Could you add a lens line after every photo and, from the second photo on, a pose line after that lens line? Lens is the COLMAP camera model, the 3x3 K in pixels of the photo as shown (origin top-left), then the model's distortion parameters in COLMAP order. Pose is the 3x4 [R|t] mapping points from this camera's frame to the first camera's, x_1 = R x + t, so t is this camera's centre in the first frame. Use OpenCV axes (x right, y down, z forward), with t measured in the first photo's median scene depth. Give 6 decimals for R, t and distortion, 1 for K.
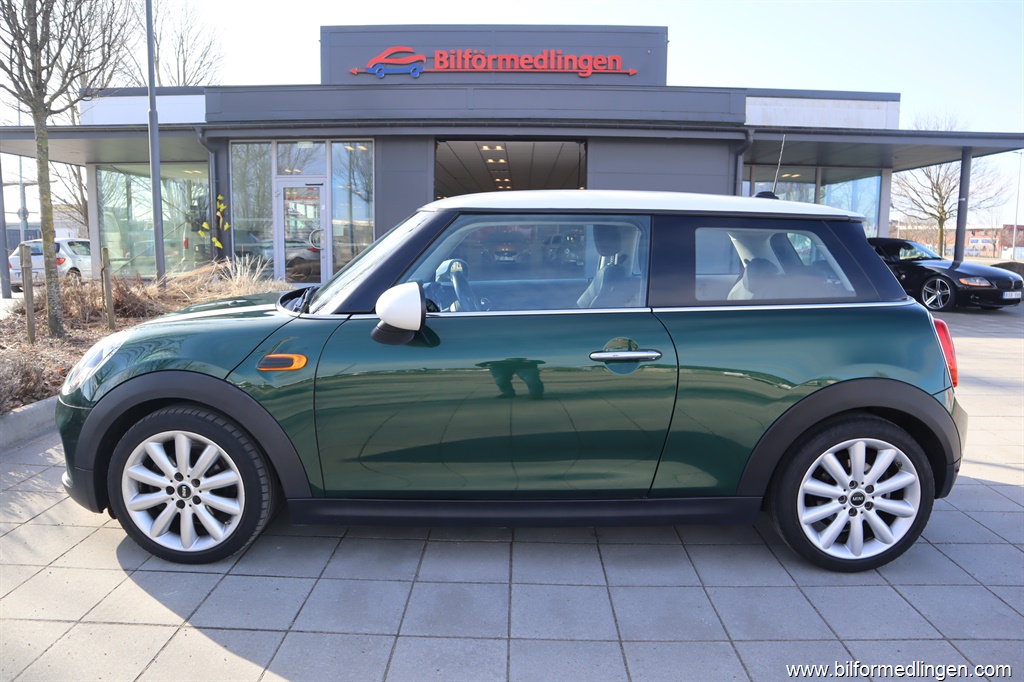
lens RADIAL K [[709.3, 0, 512.0], [0, 709.3, 341.0], [0, 0, 1]] dist [-0.129799, 0.073789]
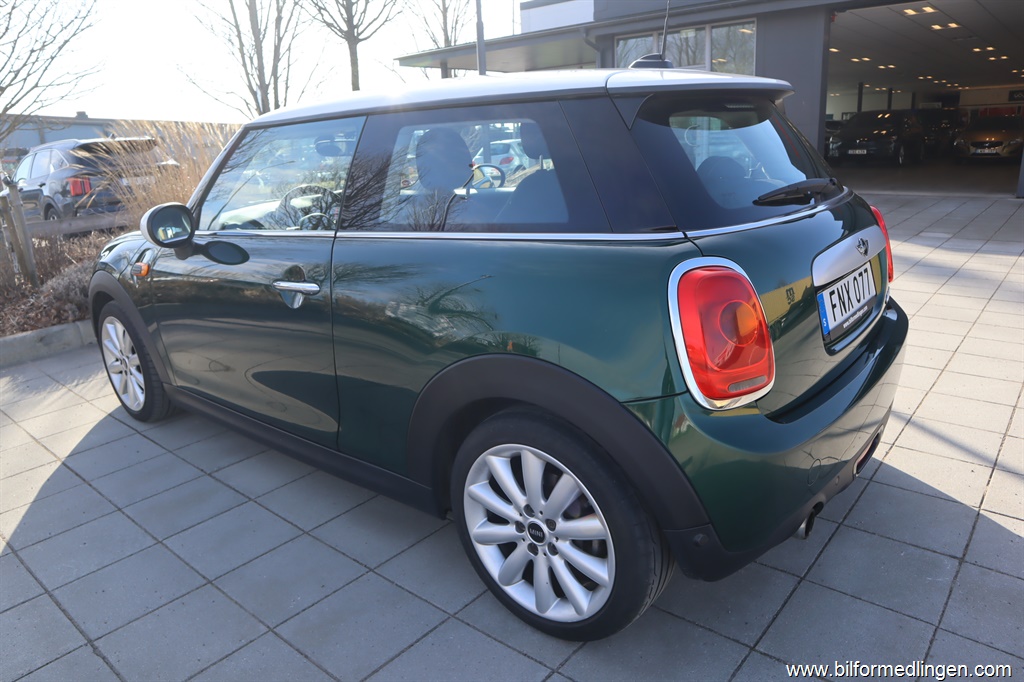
lens RADIAL K [[709.3, 0, 512.0], [0, 709.3, 341.0], [0, 0, 1]] dist [-0.129799, 0.073789]
pose [[0.768110, 0.132855, -0.626383, 0.880810], [-0.038405, 0.986036, 0.162042, -0.062141], [0.639165, -0.100410, 0.762487, 0.479371]]
